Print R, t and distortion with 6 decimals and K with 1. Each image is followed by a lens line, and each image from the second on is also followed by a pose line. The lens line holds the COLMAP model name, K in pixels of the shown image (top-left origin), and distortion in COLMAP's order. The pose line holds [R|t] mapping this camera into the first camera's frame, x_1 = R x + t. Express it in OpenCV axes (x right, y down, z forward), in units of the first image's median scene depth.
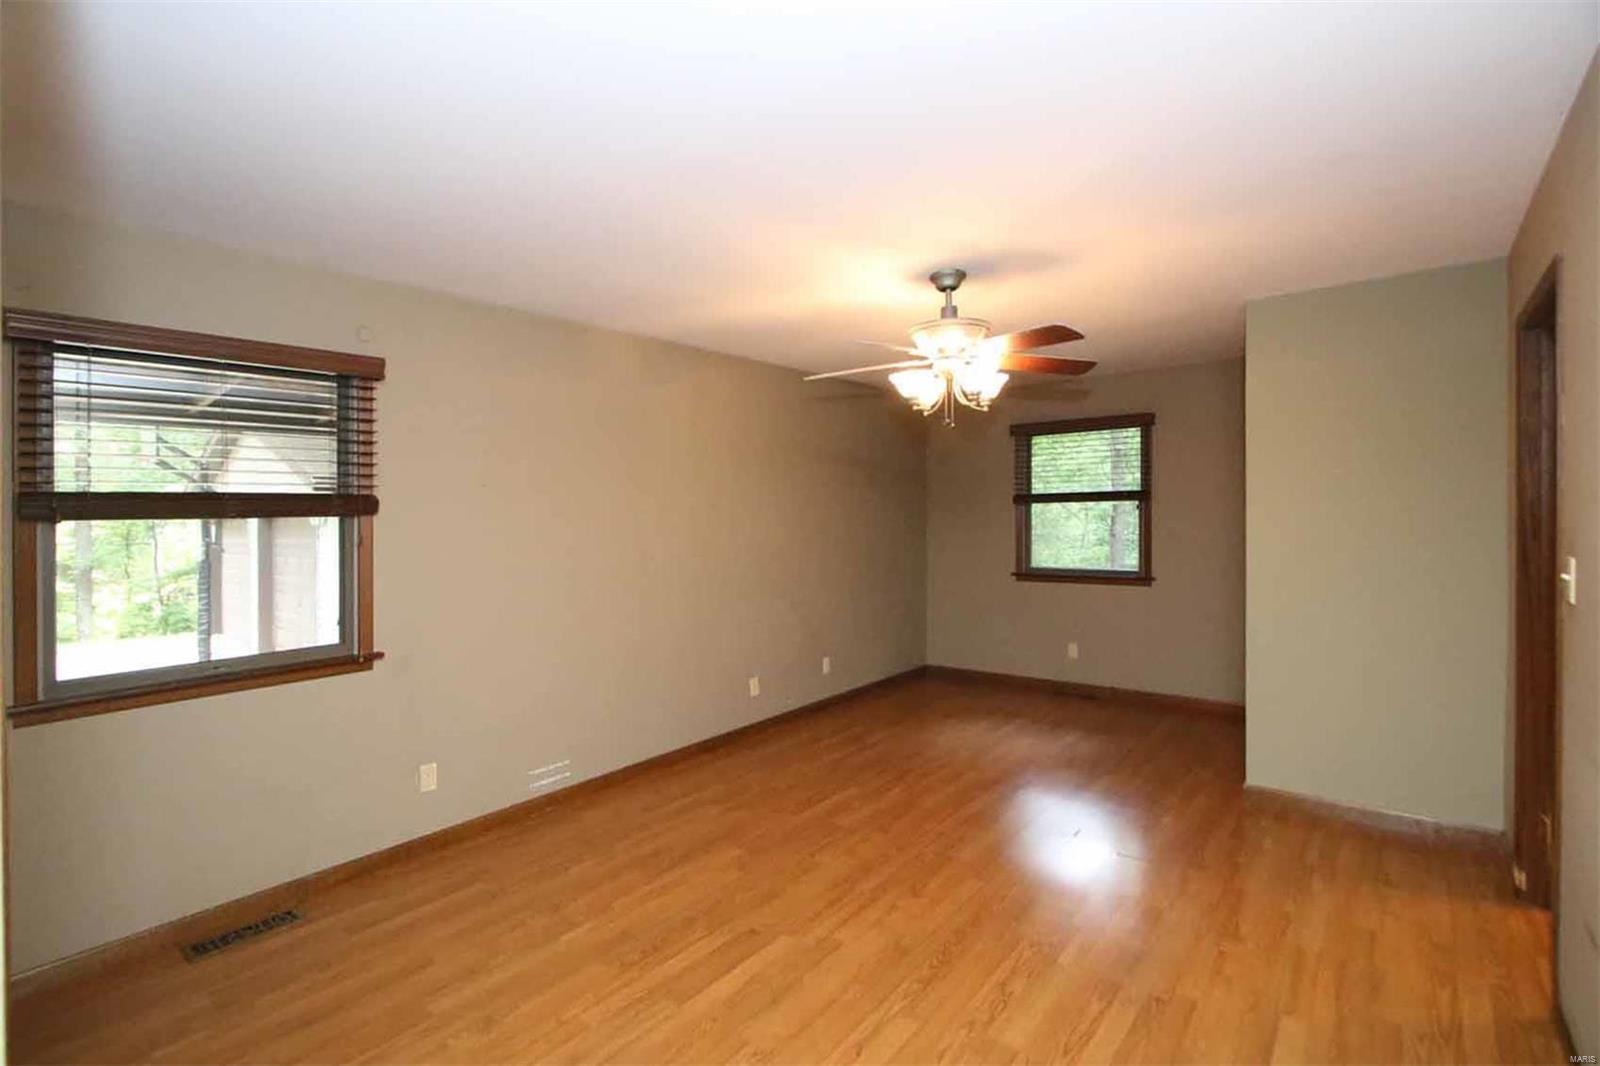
lens RADIAL K [[743.8, 0, 800.0], [0, 743.8, 533.0], [0, 0, 1]] dist [-0.005072, -0.000413]
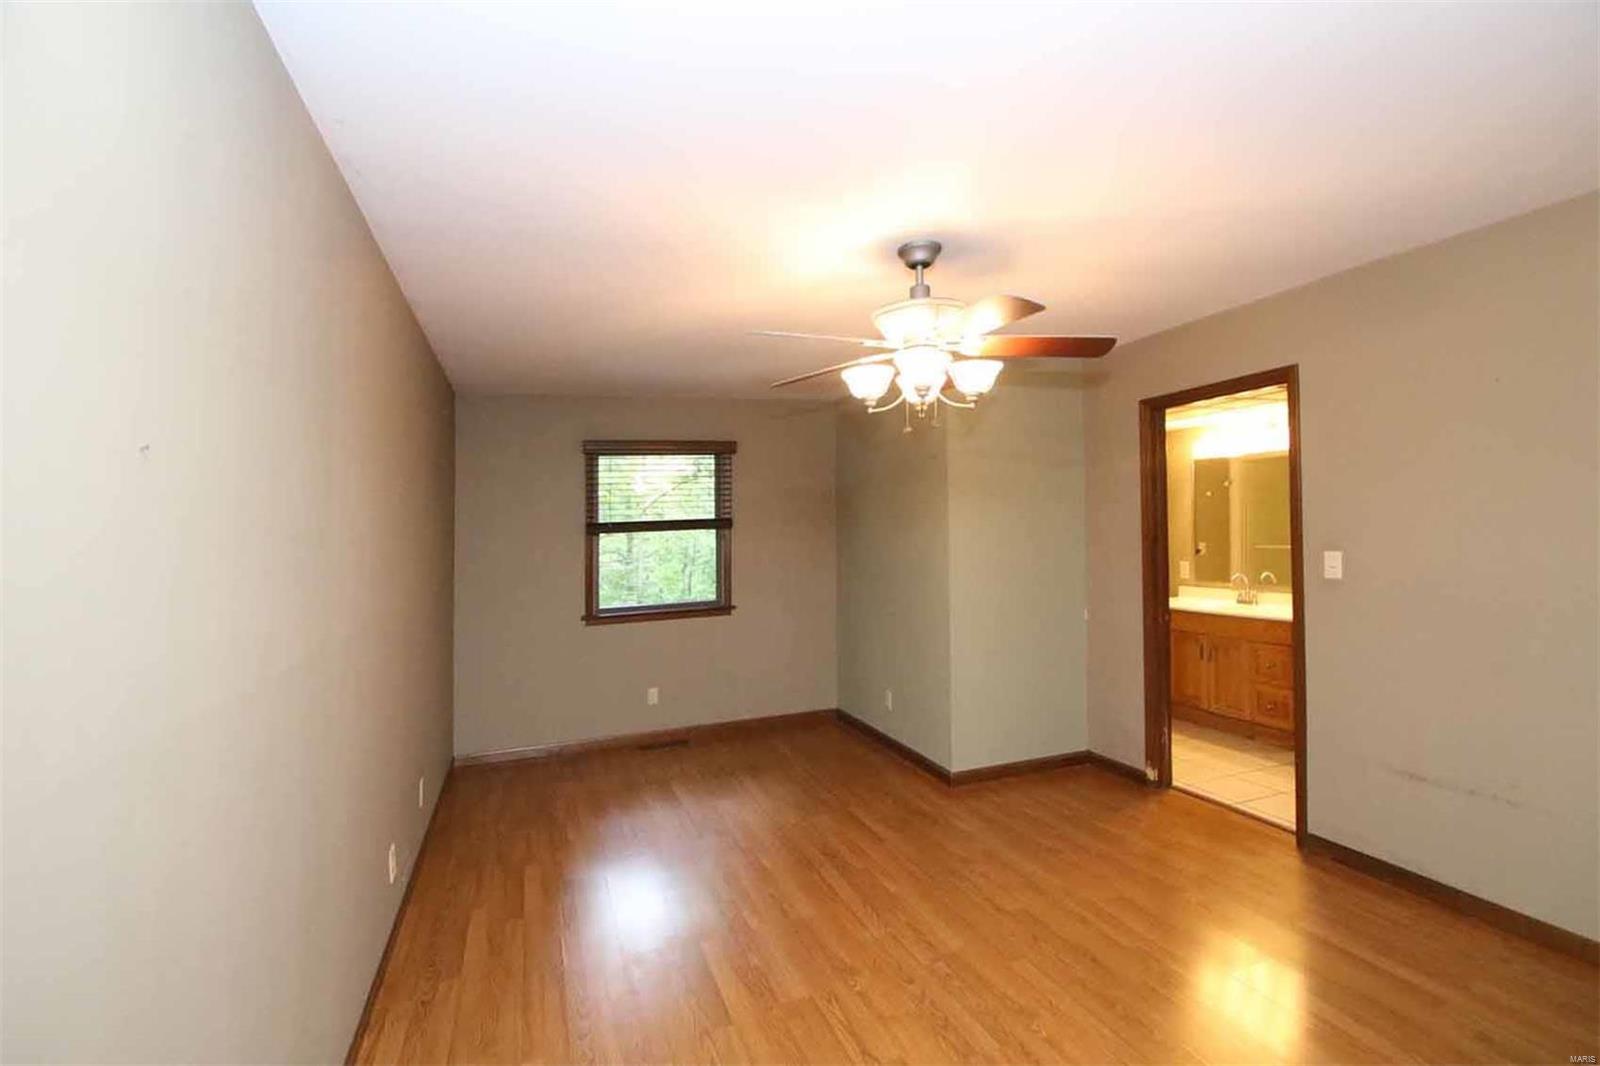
lens RADIAL K [[743.8, 0, 800.0], [0, 743.8, 533.0], [0, 0, 1]] dist [-0.005072, -0.000413]
pose [[0.515731, -0.008284, 0.856710, -0.550960], [0.052574, 0.998375, -0.021996, -0.017414], [-0.855136, 0.056384, 0.515328, 0.662894]]
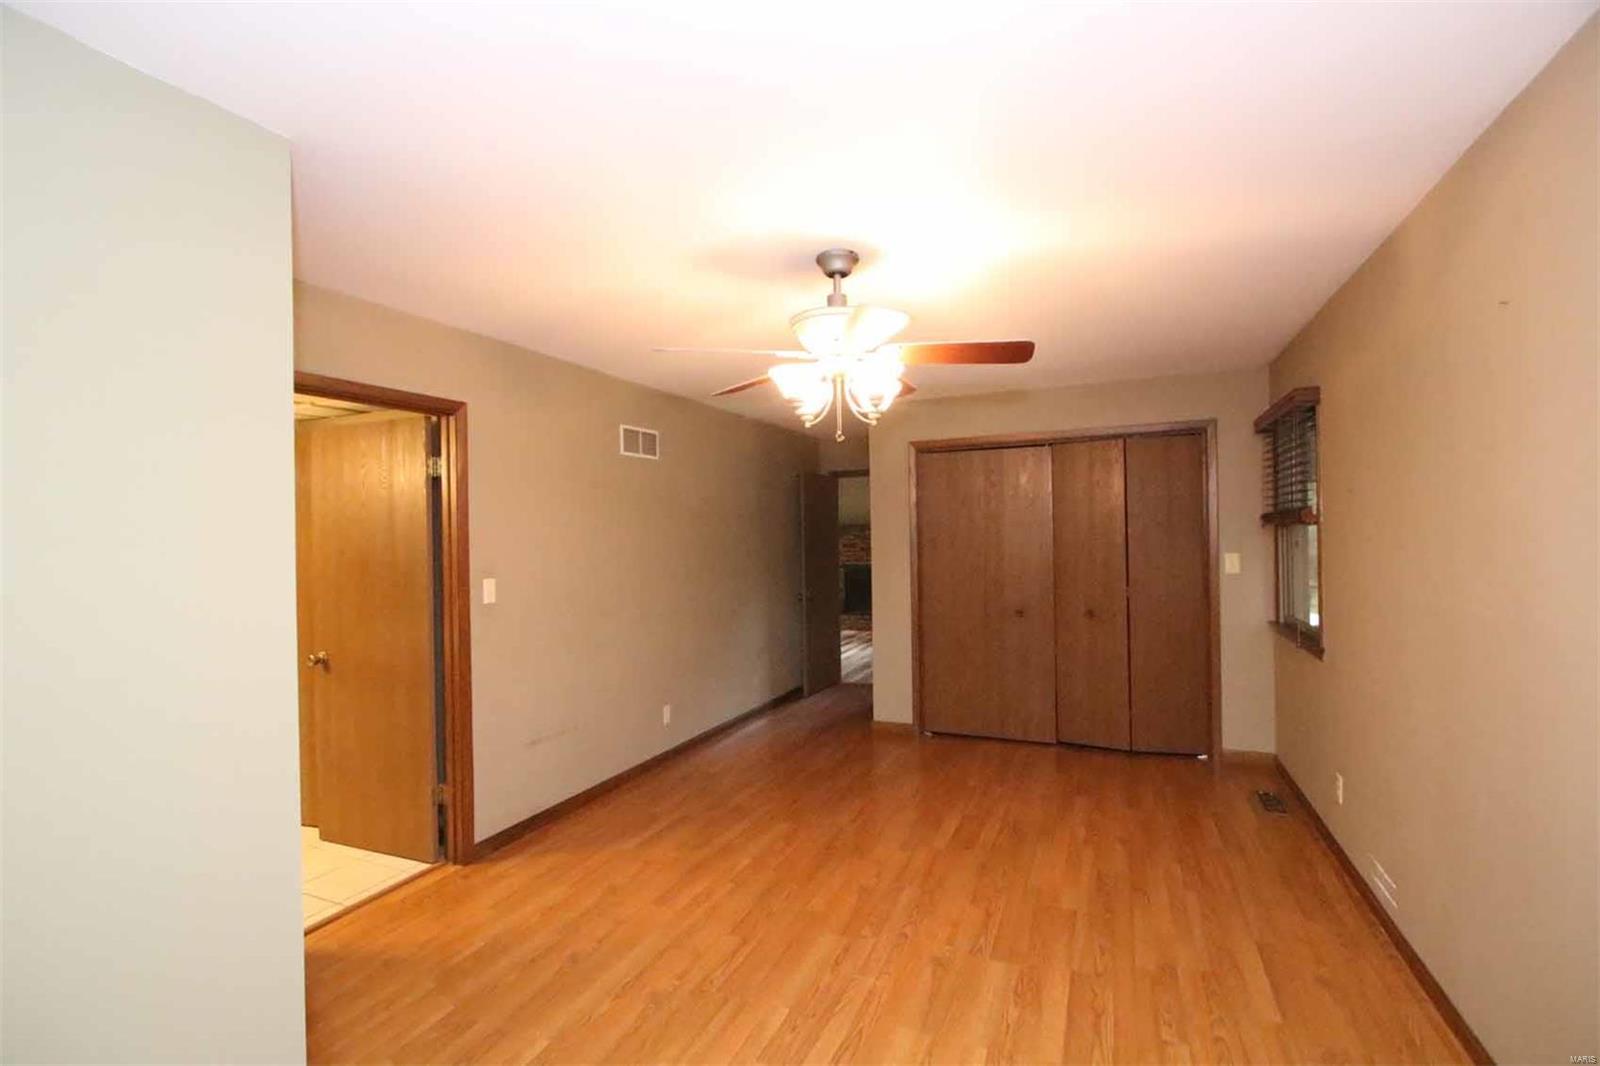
lens RADIAL K [[743.8, 0, 800.0], [0, 743.8, 533.0], [0, 0, 1]] dist [-0.005072, -0.000413]
pose [[-0.961718, 0.032776, -0.272073, 0.458397], [0.025968, 0.999254, 0.028589, -0.066179], [0.272807, 0.020430, -0.961852, 1.740689]]
